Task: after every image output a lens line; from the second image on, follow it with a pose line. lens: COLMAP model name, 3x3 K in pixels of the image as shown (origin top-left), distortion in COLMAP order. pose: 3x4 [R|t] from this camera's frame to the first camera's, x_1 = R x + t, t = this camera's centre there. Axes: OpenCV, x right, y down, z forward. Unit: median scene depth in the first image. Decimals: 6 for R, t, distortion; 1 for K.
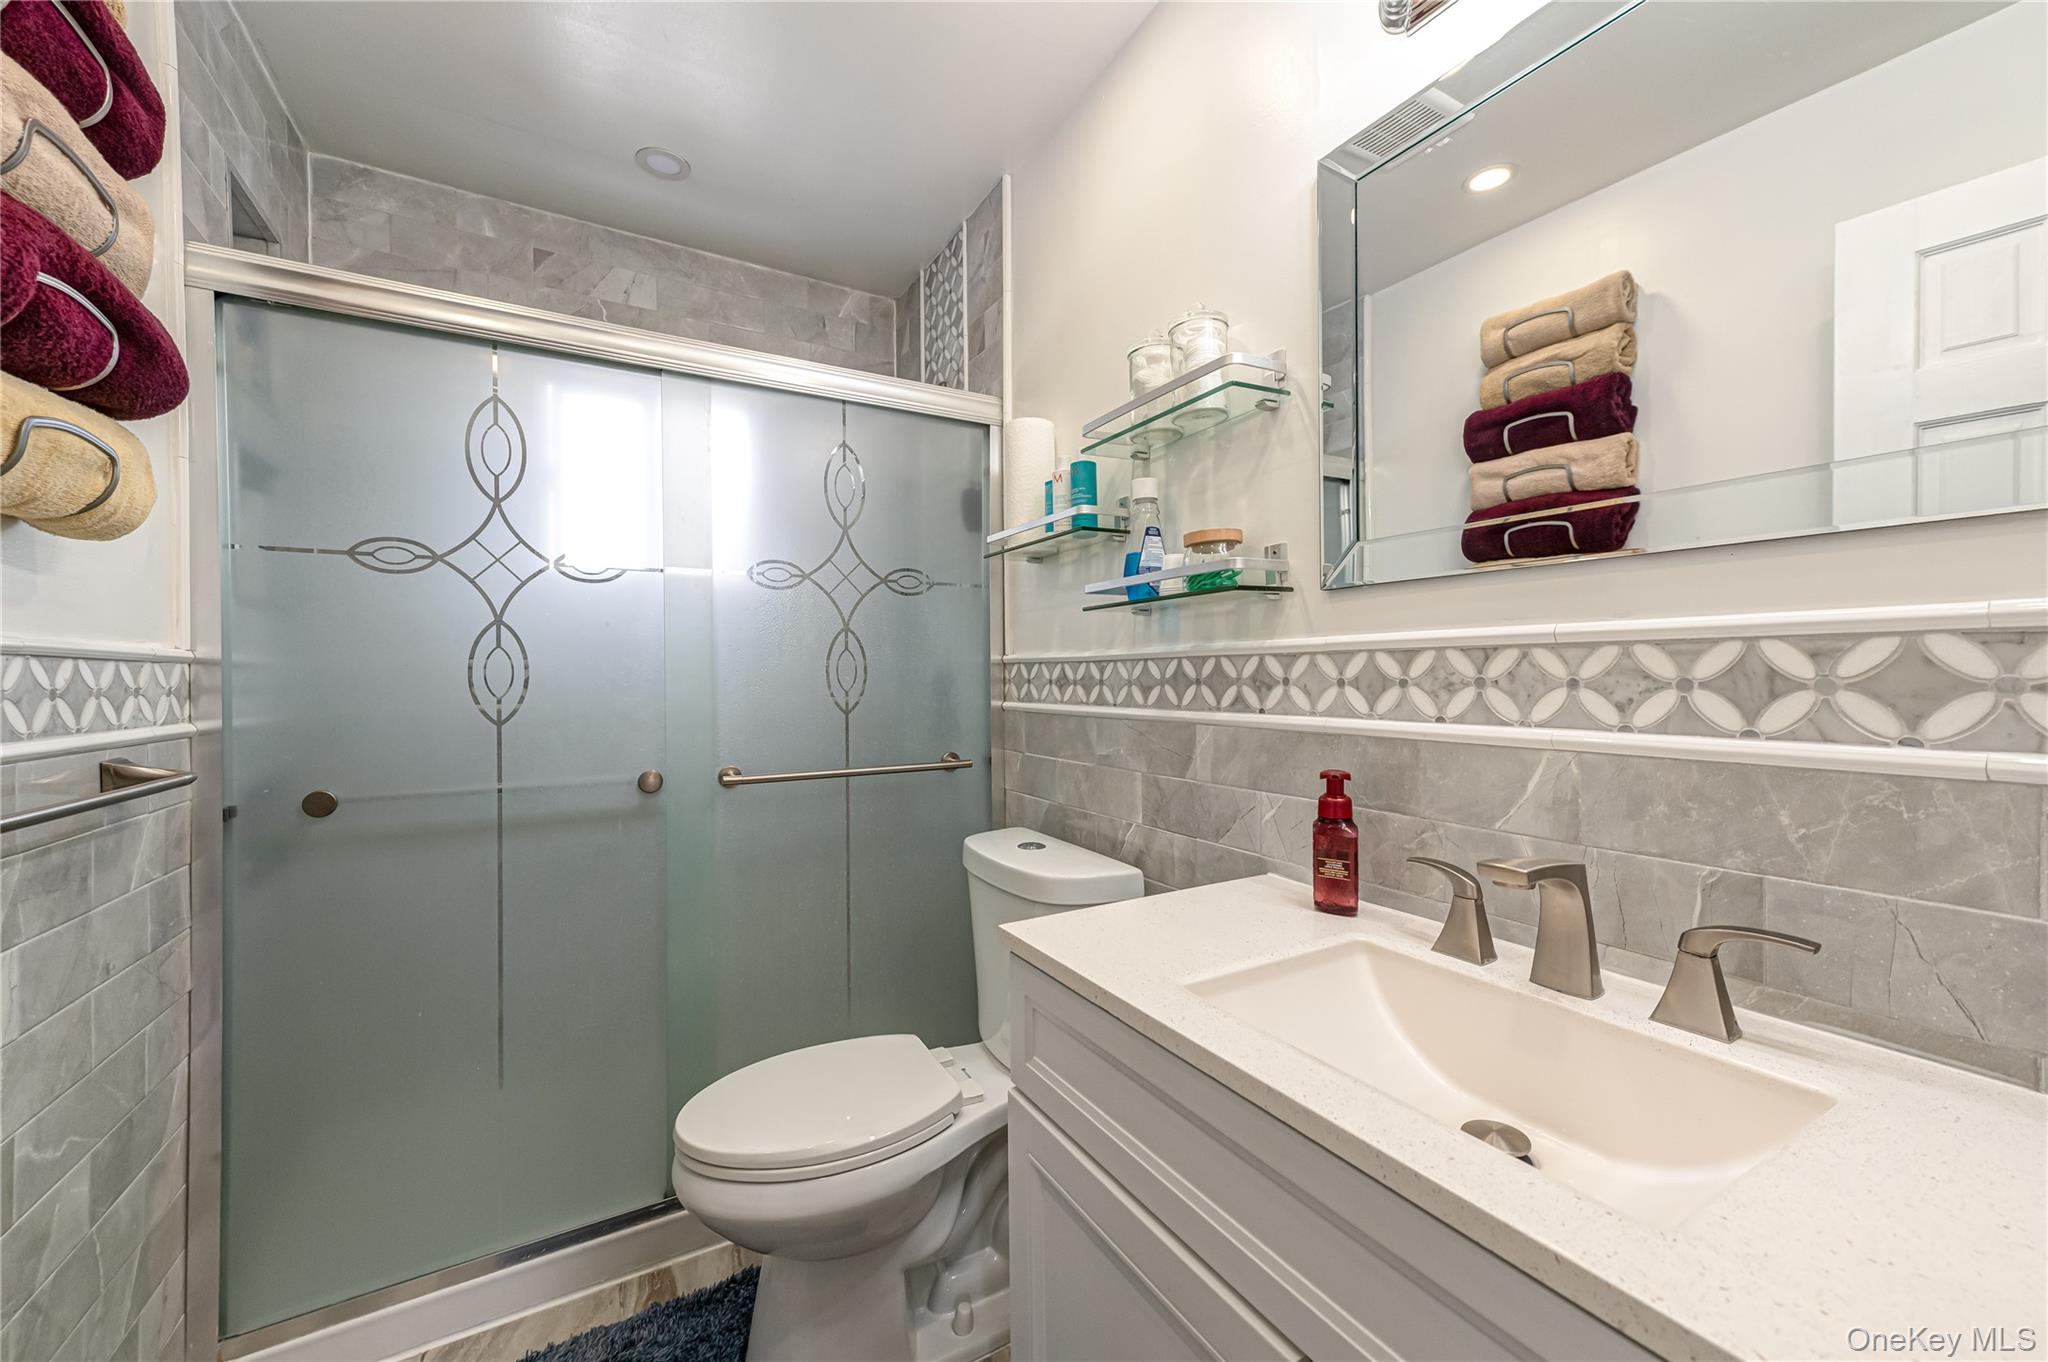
lens RADIAL K [[798.0, 0, 1024.0], [0, 798.0, 681.0], [0, 0, 1]] dist [0.015822, 0.000070]
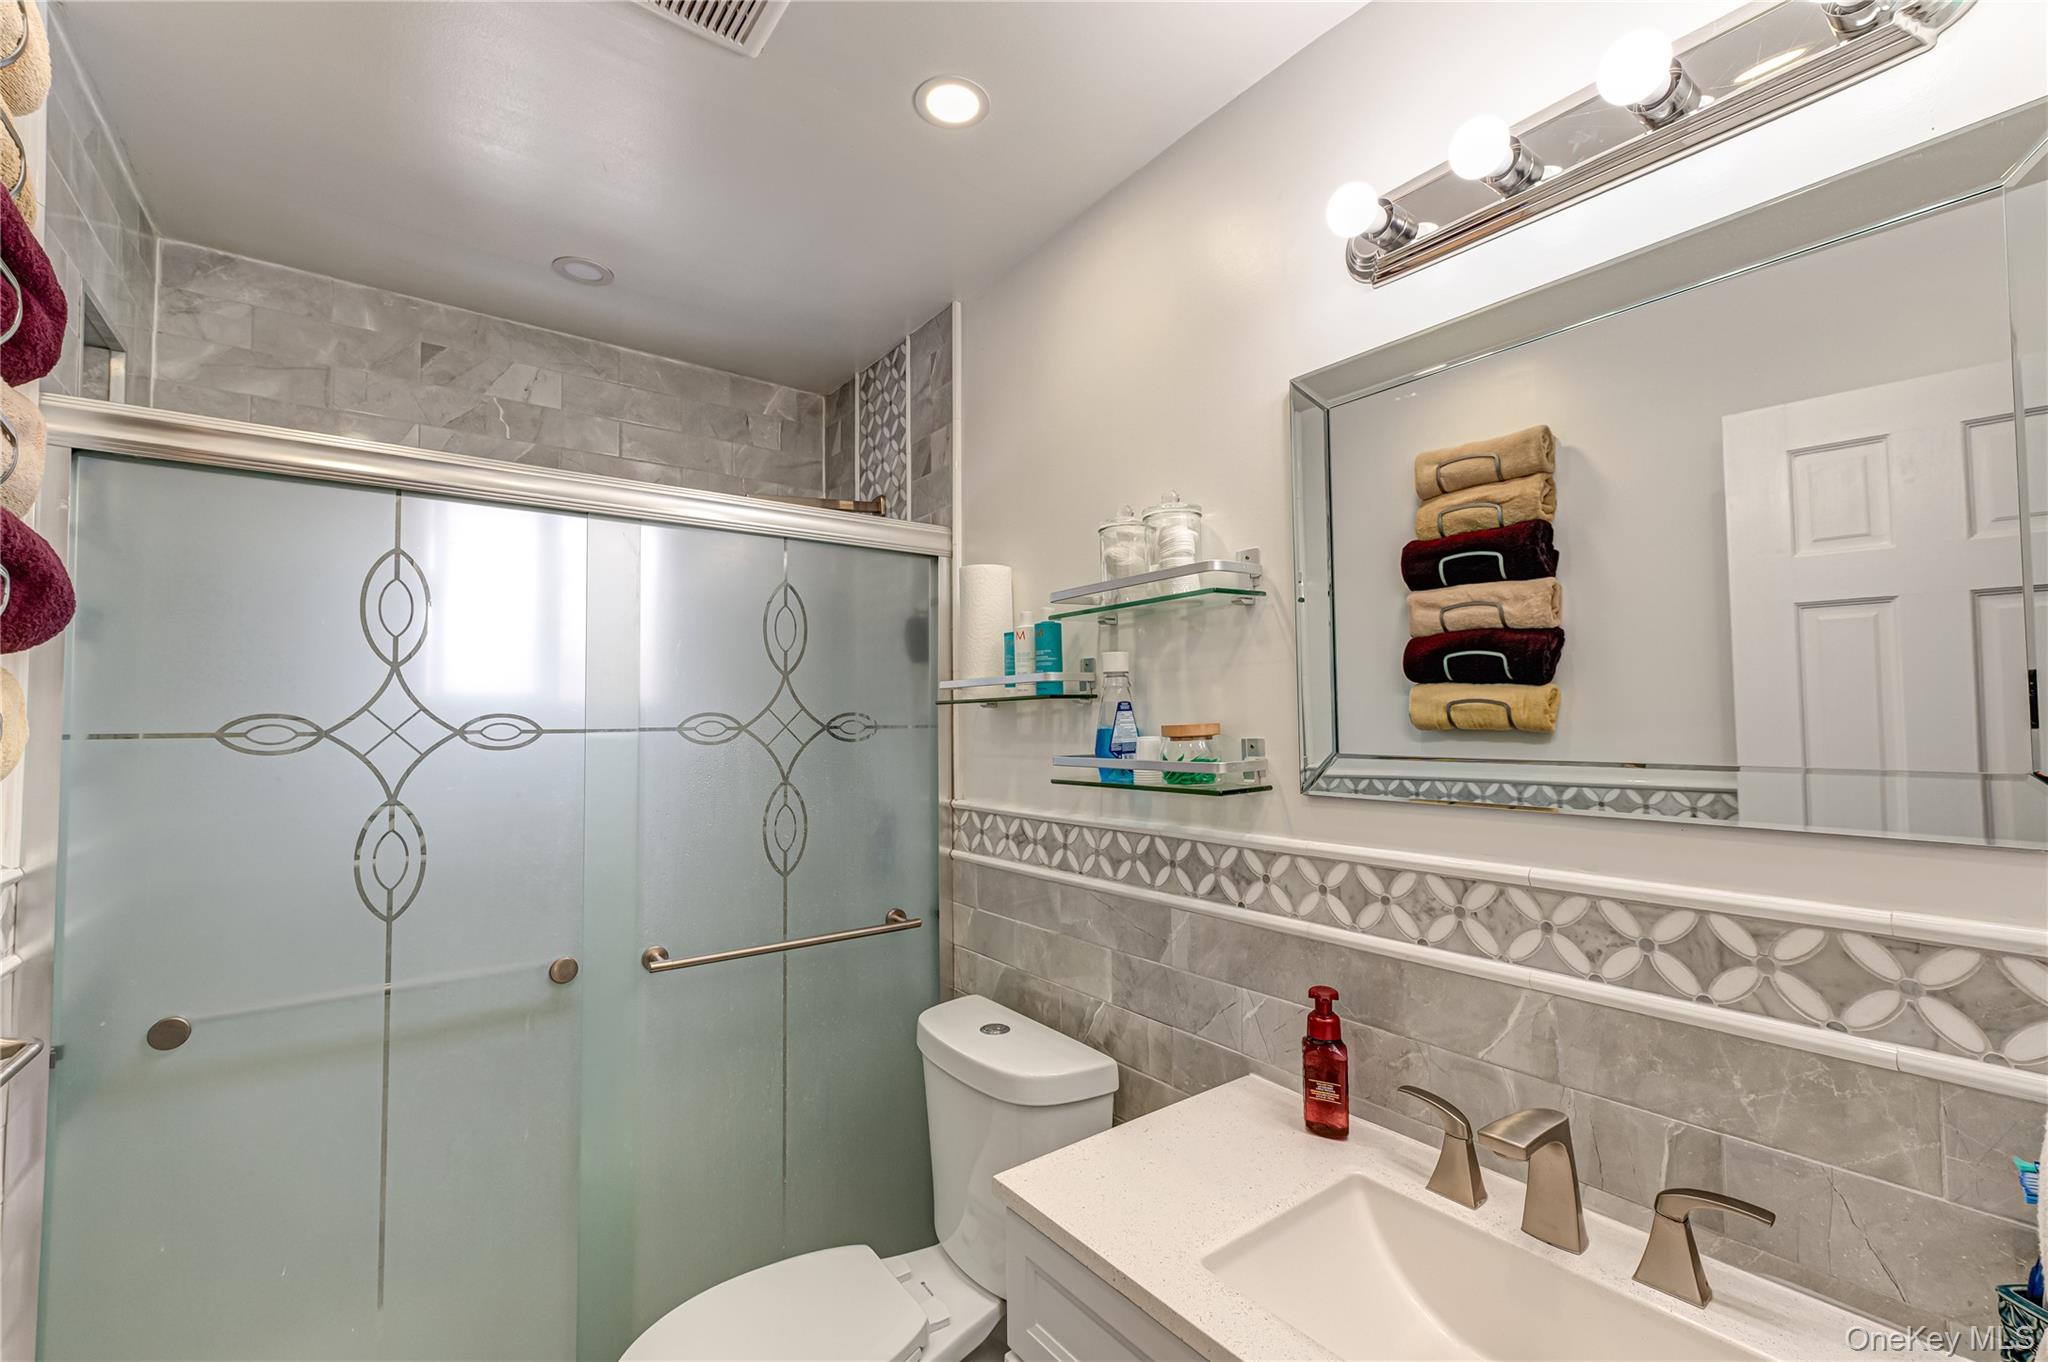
lens RADIAL K [[873.6, 0, 1030.9], [0, 873.6, 681.9], [0, 0, 1]] dist [0.006059, -0.000231]
pose [[0.992109, 0.003069, 0.125337, -0.081871], [0.002659, 0.998960, -0.045513, -0.160192], [-0.125347, 0.045488, 0.991070, -0.043740]]
